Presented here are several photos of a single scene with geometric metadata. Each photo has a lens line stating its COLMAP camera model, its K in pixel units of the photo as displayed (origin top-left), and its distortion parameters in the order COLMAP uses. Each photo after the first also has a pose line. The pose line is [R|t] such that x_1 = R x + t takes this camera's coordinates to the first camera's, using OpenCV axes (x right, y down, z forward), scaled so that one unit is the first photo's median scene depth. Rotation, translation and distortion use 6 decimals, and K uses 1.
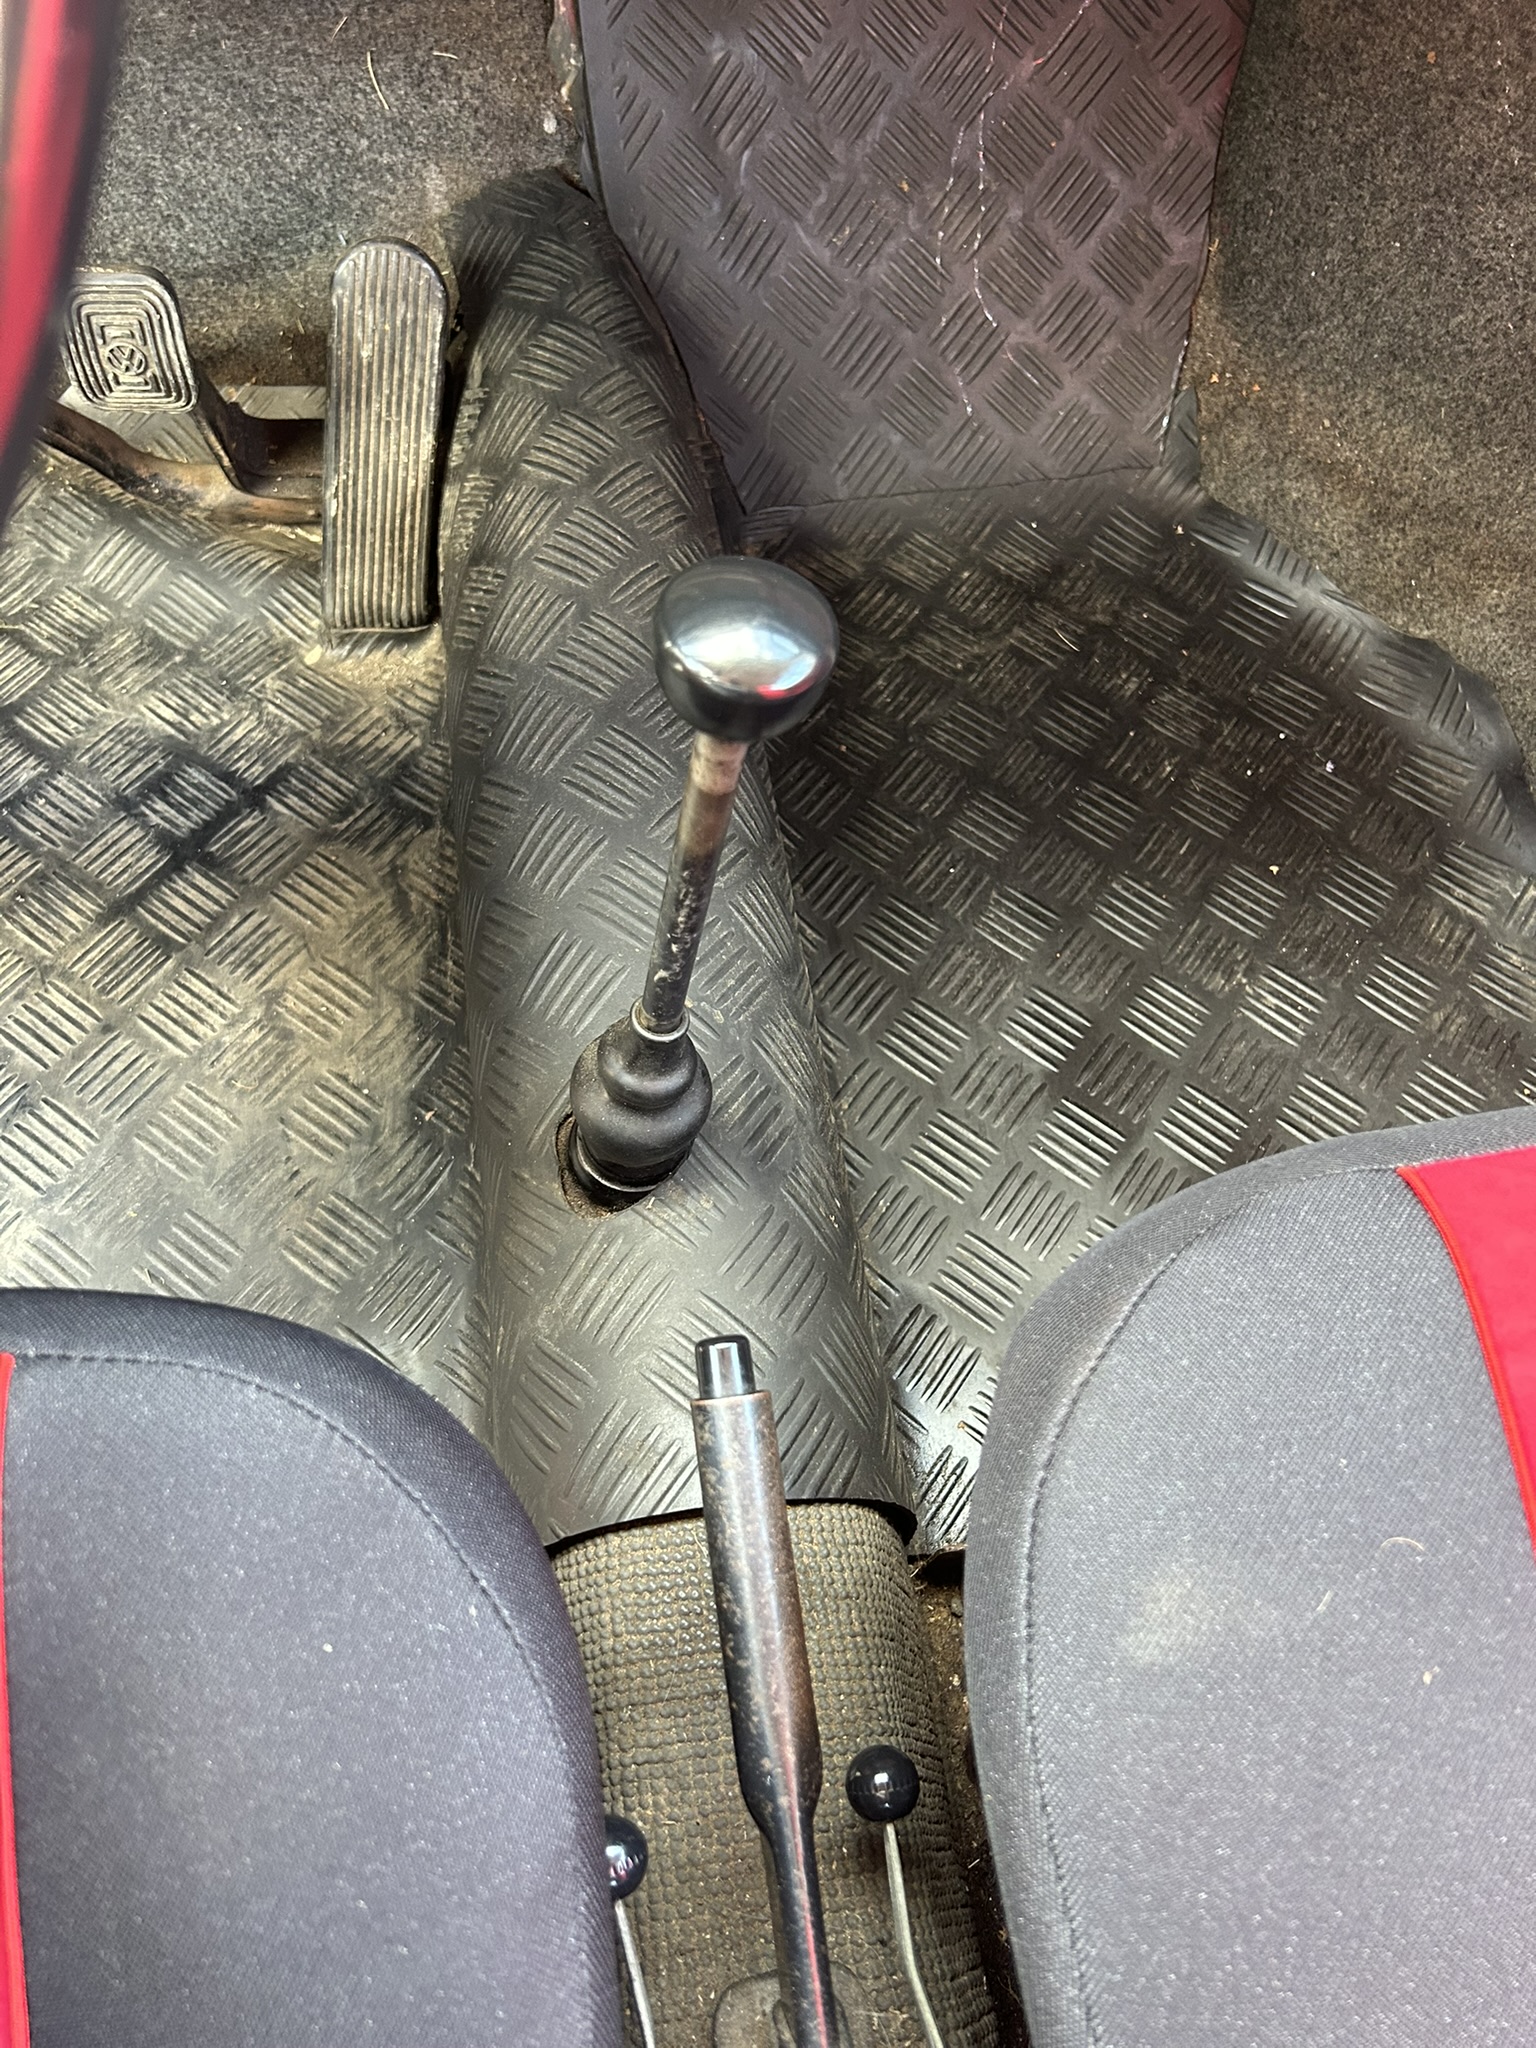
lens RADIAL K [[1541.8, 0, 724.4], [0, 1541.8, 1015.9], [0, 0, 1]] dist [0.042417, -0.049282]
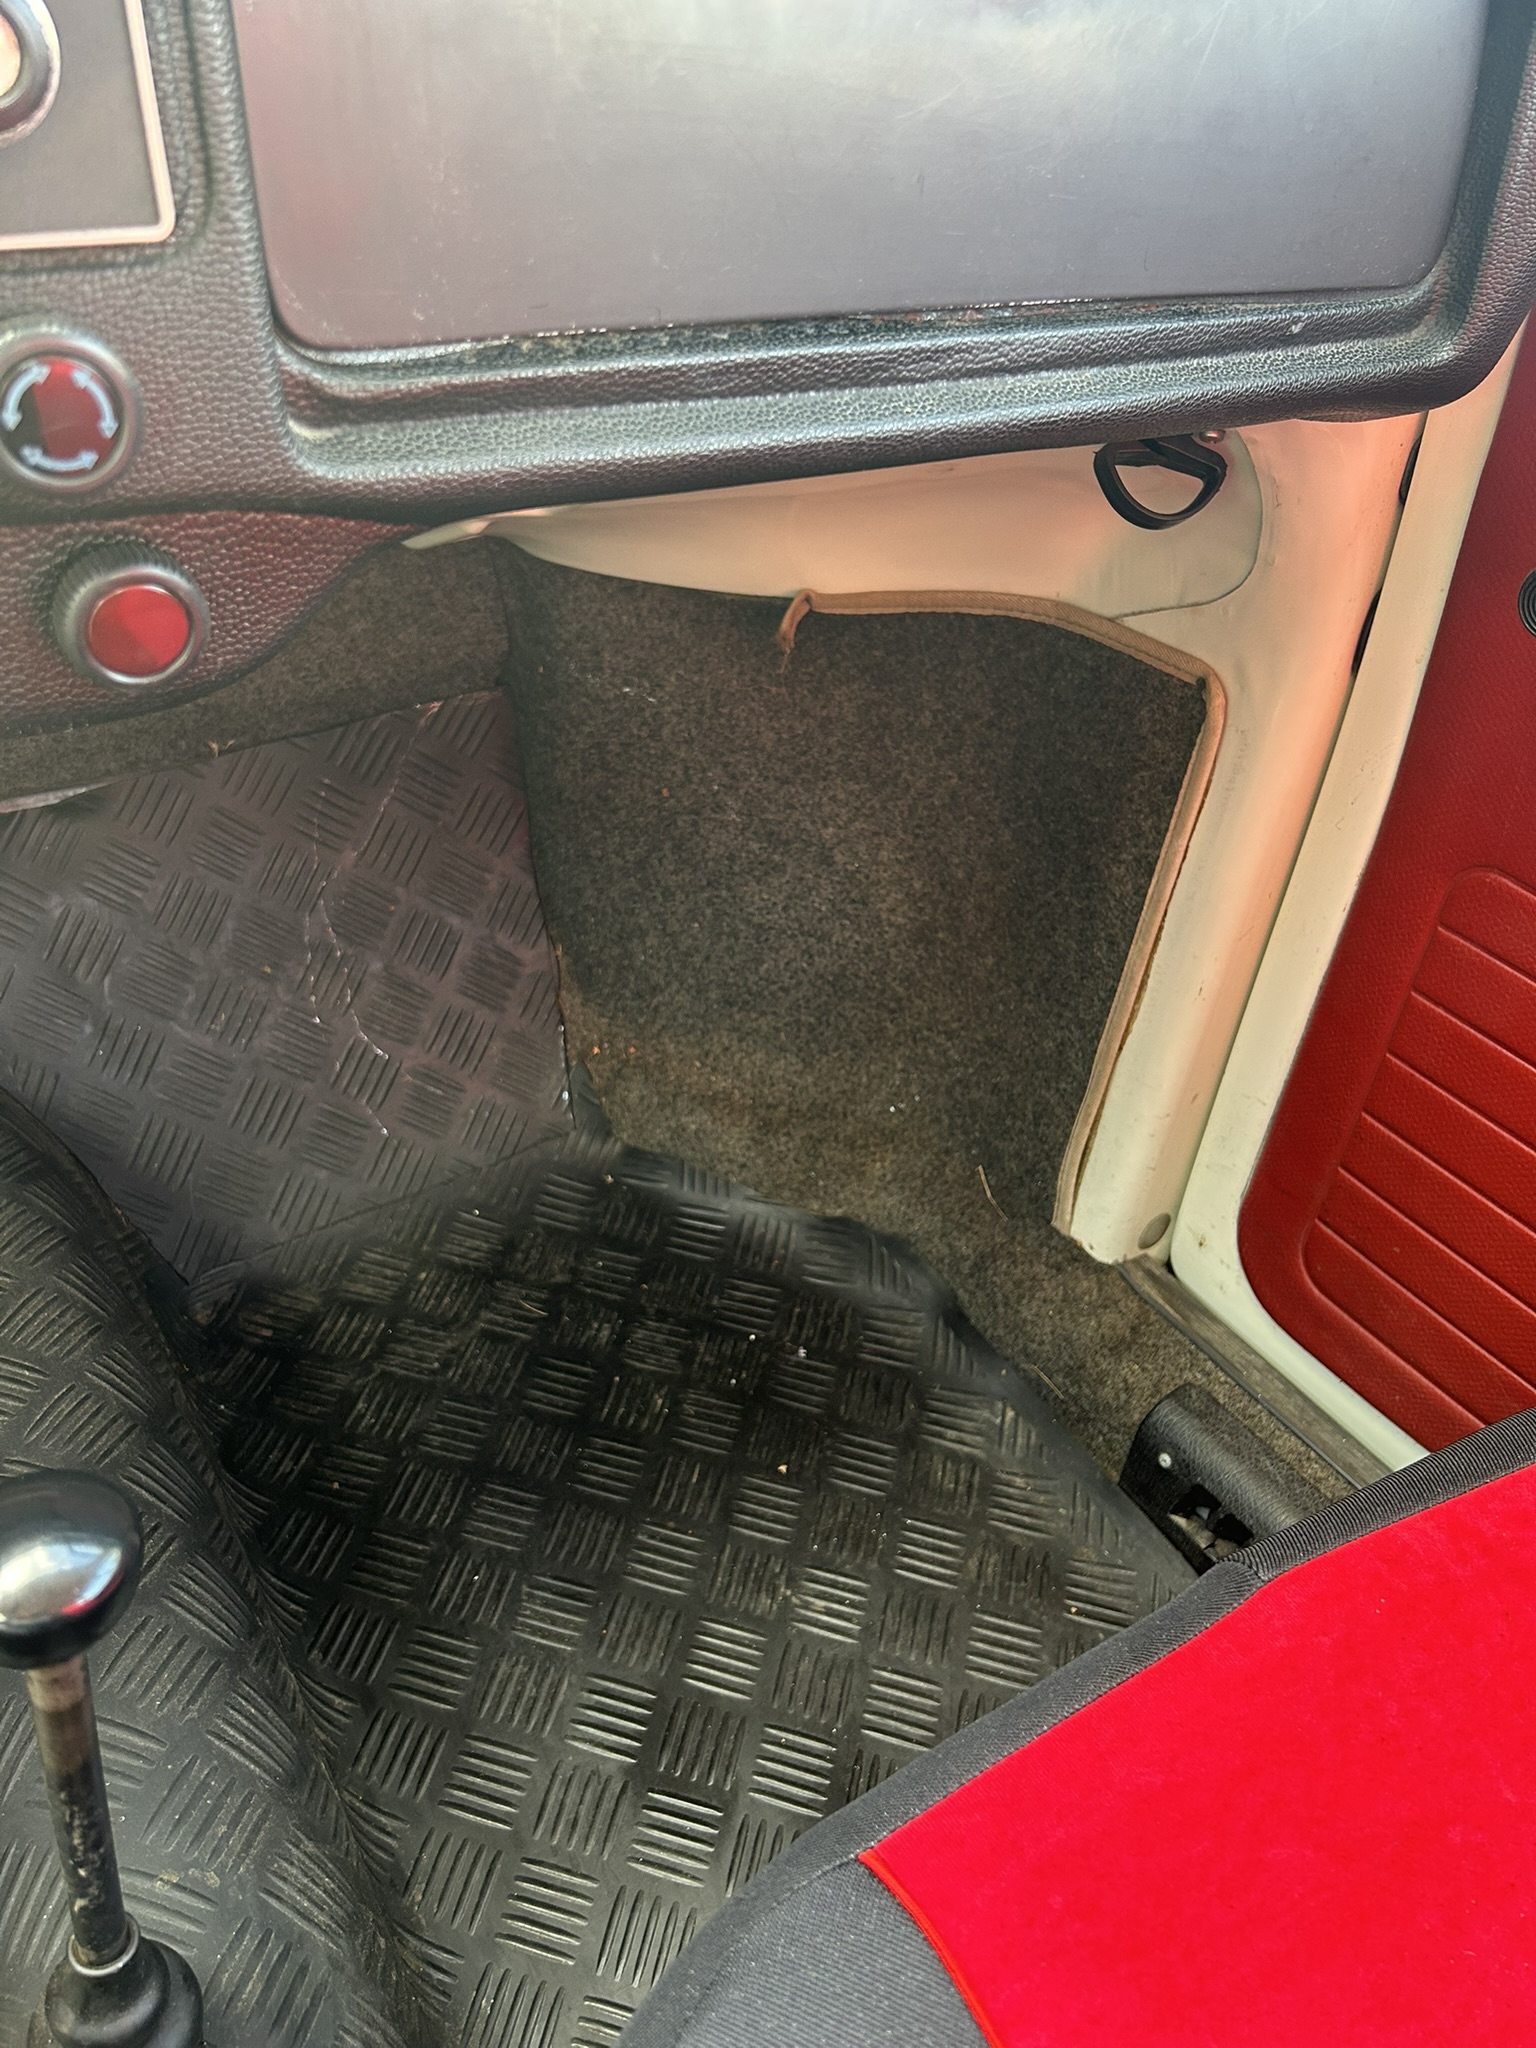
lens RADIAL K [[1541.8, 0, 733.5], [0, 1541.8, 1017.8], [0, 0, 1]] dist [0.042417, -0.049282]
pose [[0.927477, -0.233986, 0.291610, 0.095243], [0.325865, 0.888284, -0.323672, -0.038967], [-0.183297, 0.395224, 0.900111, -0.039480]]
